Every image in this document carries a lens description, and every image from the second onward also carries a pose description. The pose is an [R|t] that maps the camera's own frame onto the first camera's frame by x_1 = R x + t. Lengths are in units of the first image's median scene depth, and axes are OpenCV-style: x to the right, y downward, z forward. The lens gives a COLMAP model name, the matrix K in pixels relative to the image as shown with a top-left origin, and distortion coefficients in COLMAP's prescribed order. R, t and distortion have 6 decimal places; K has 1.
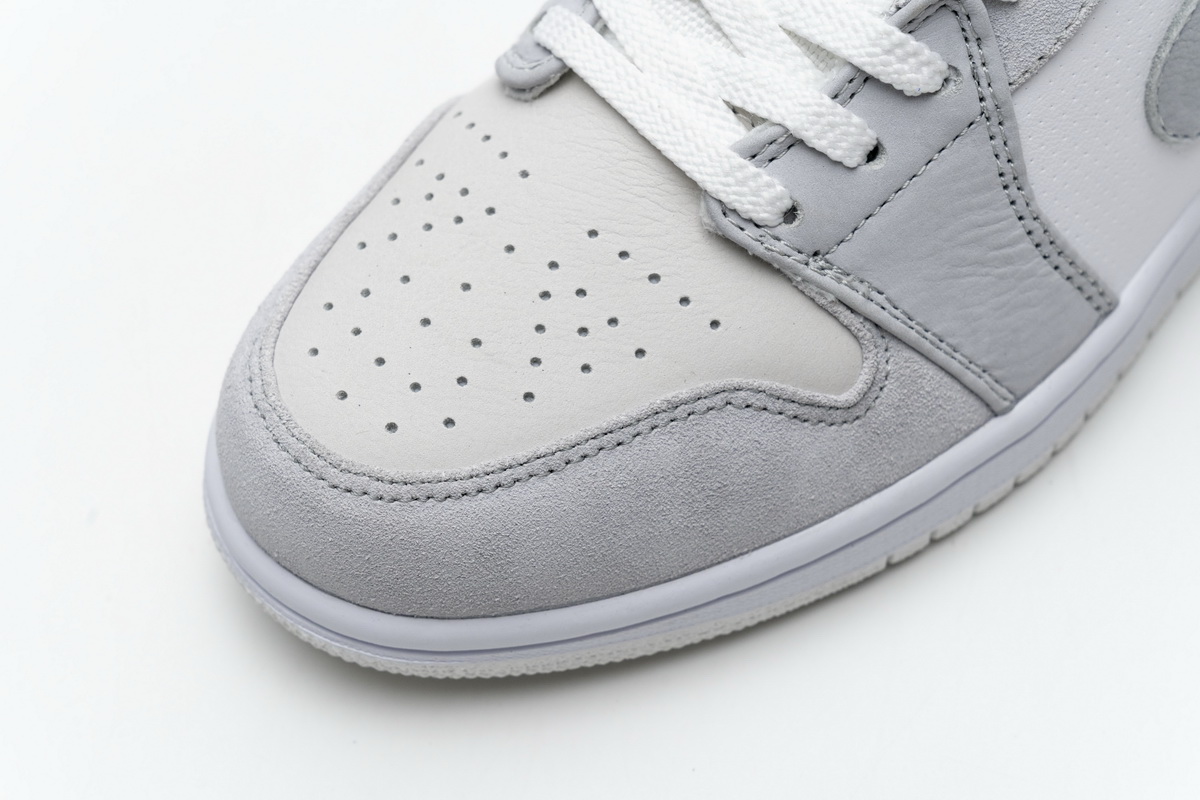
lens RADIAL K [[2504.4, 0, 600.0], [0, 2504.4, 400.0], [0, 0, 1]] dist [-0.060847, -0.171532]
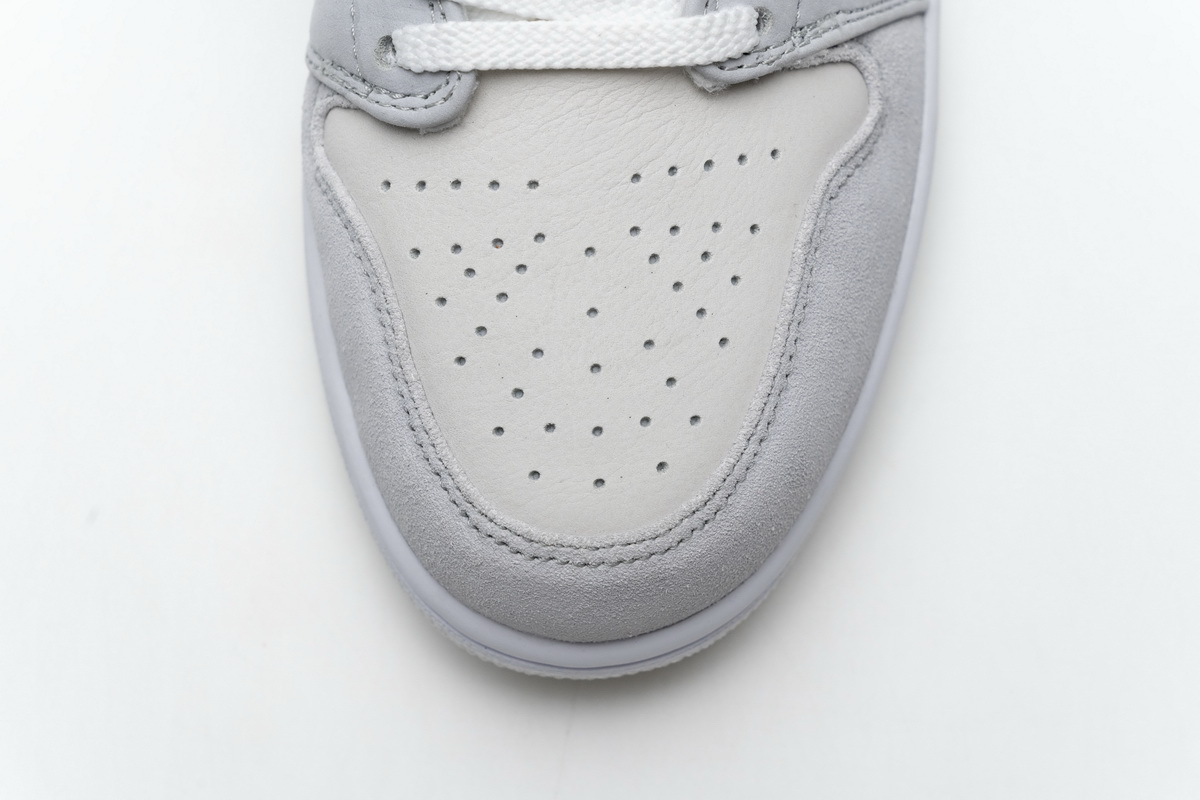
lens RADIAL K [[2504.4, 0, 600.0], [0, 2504.4, 400.0], [0, 0, 1]] dist [-0.060847, -0.171532]
pose [[0.621313, -0.742018, 0.251752, -0.320713], [0.639421, 0.665840, 0.384444, -0.392569], [-0.452891, -0.077885, 0.888157, 0.141871]]
